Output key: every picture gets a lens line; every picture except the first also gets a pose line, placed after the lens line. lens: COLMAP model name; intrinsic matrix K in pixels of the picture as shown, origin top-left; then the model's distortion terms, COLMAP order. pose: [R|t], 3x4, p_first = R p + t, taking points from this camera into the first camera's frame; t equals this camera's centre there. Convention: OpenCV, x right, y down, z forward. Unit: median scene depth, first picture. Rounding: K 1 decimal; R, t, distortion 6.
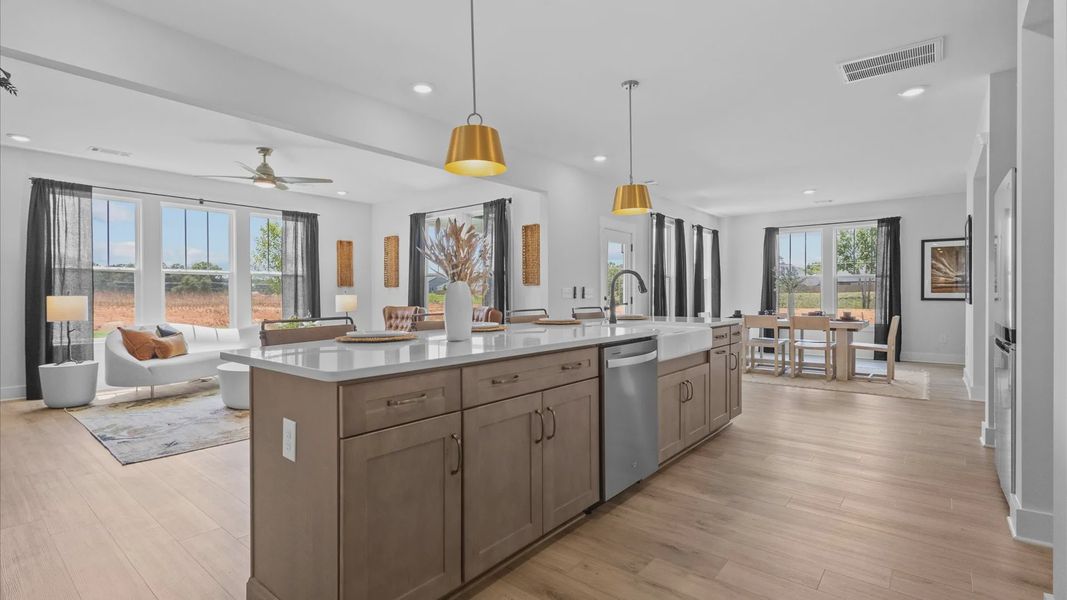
lens RADIAL K [[489.8, 0, 531.5], [0, 489.8, 297.1], [0, 0, 1]] dist [0.009329, -0.001998]
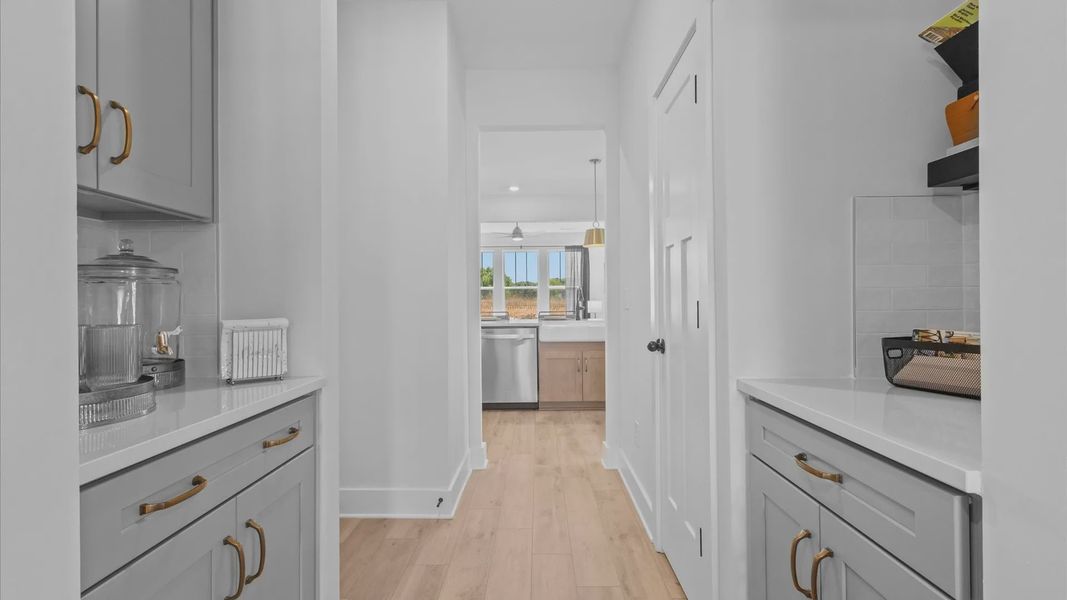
lens RADIAL K [[489.8, 0, 536.5], [0, 489.8, 300.2], [0, 0, 1]] dist [0.009329, -0.001998]
pose [[0.631154, -0.000108, -0.775657, 0.689539], [-0.001424, 0.999998, -0.001298, -0.004815], [0.775656, 0.001924, 0.631153, -0.043869]]
